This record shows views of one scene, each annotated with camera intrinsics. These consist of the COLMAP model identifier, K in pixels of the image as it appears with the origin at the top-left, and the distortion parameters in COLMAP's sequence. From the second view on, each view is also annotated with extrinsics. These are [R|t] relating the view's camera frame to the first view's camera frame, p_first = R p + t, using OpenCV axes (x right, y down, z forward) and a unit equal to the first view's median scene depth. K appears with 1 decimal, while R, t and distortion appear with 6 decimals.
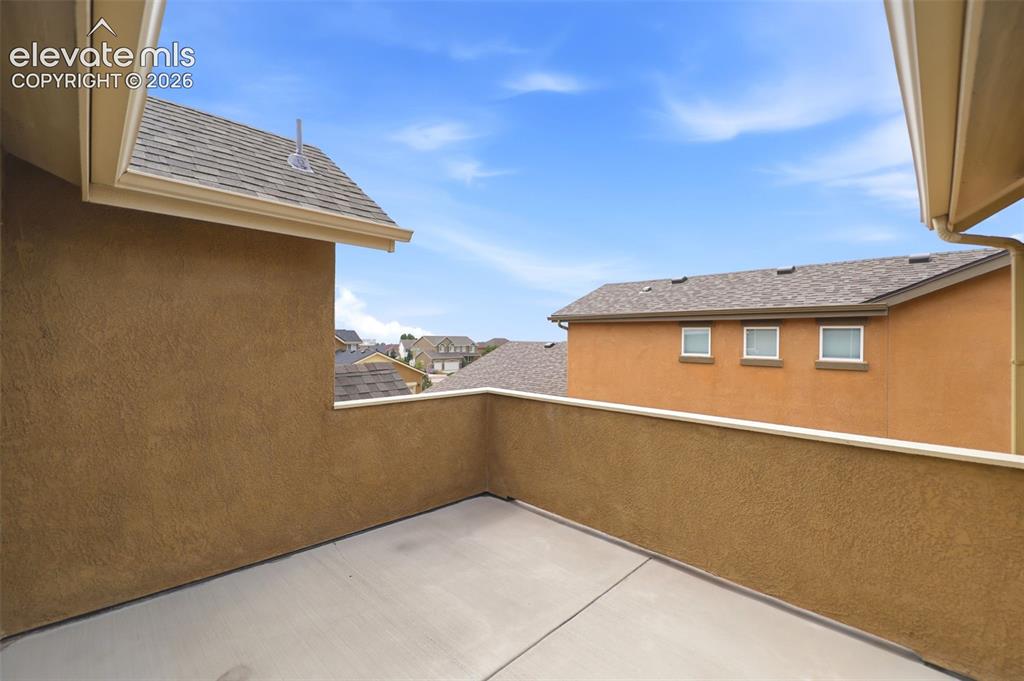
lens RADIAL K [[419.3, 0, 514.0], [0, 419.3, 340.3], [0, 0, 1]] dist [0.000288, -0.002018]
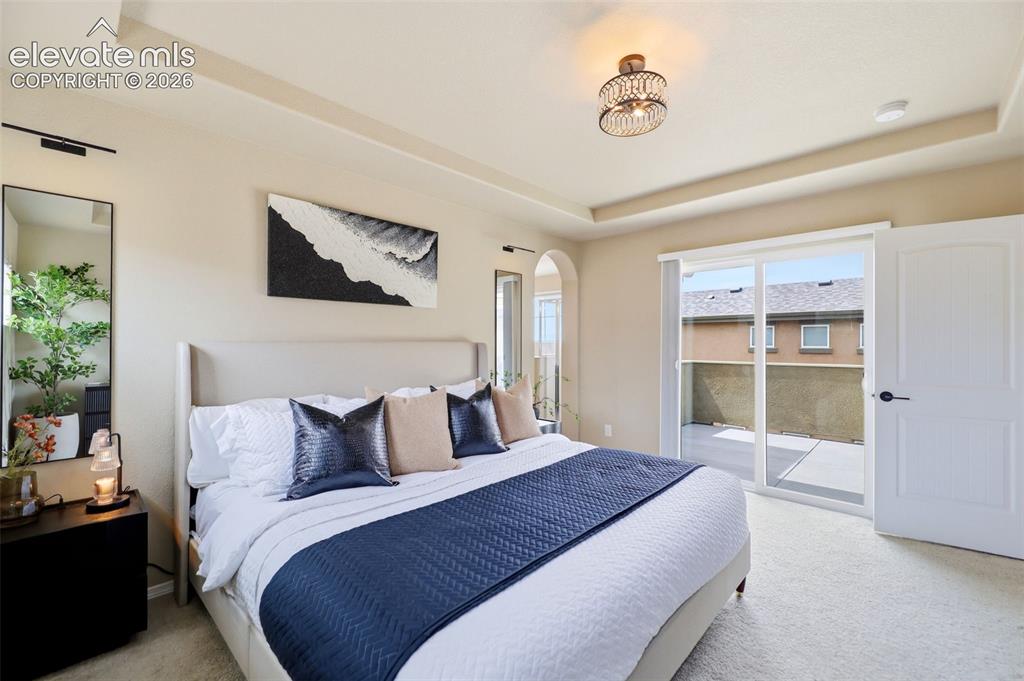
lens RADIAL K [[419.3, 0, 509.2], [0, 419.3, 343.0], [0, 0, 1]] dist [0.000288, -0.002018]
pose [[0.999635, -0.008918, 0.025501, -0.400341], [0.009075, 0.999941, -0.006040, 0.023642], [-0.025446, 0.006269, 0.999657, -0.312384]]
